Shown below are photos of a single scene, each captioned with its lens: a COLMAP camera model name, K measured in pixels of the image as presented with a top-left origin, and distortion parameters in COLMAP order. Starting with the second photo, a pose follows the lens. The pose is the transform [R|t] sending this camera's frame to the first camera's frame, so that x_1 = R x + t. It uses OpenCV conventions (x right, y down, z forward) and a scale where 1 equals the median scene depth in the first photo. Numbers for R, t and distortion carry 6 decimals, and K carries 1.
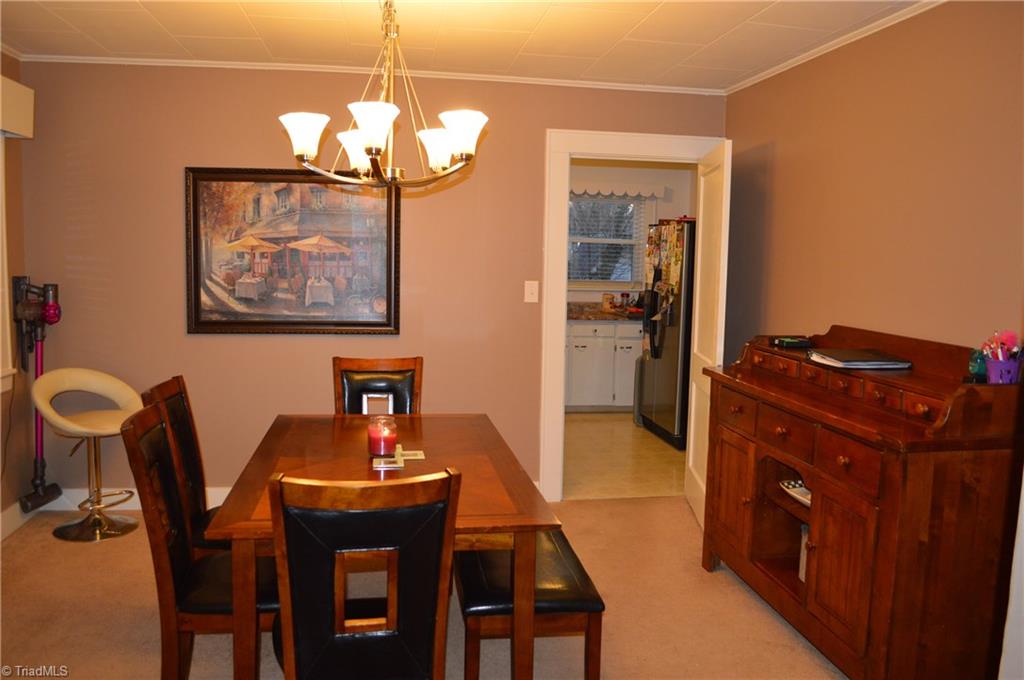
lens RADIAL K [[832.0, 0, 512.5], [0, 832.0, 337.3], [0, 0, 1]] dist [-0.005899, 0.000382]
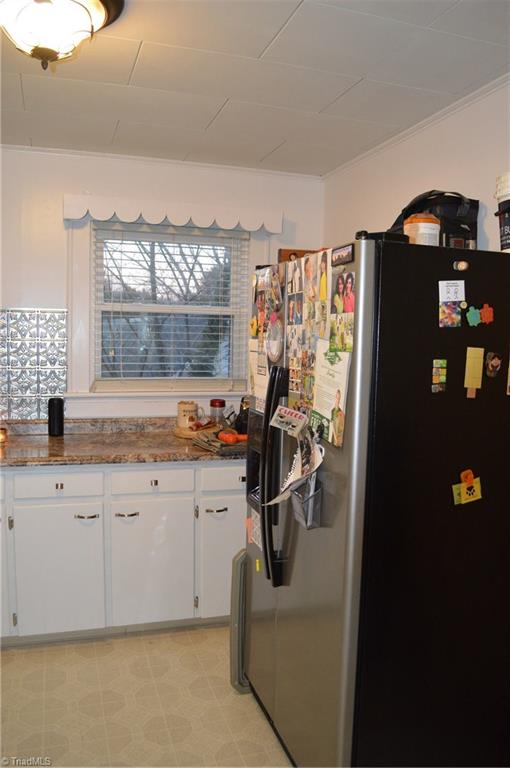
lens RADIAL K [[624.0, 0, 253.9], [0, 624.0, 384.9], [0, 0, 1]] dist [-0.005899, 0.000382]
pose [[0.988151, -0.012661, 0.152960, 0.112887], [0.015039, 0.999783, -0.014402, -0.067812], [-0.152744, 0.016532, 0.988127, 0.682209]]
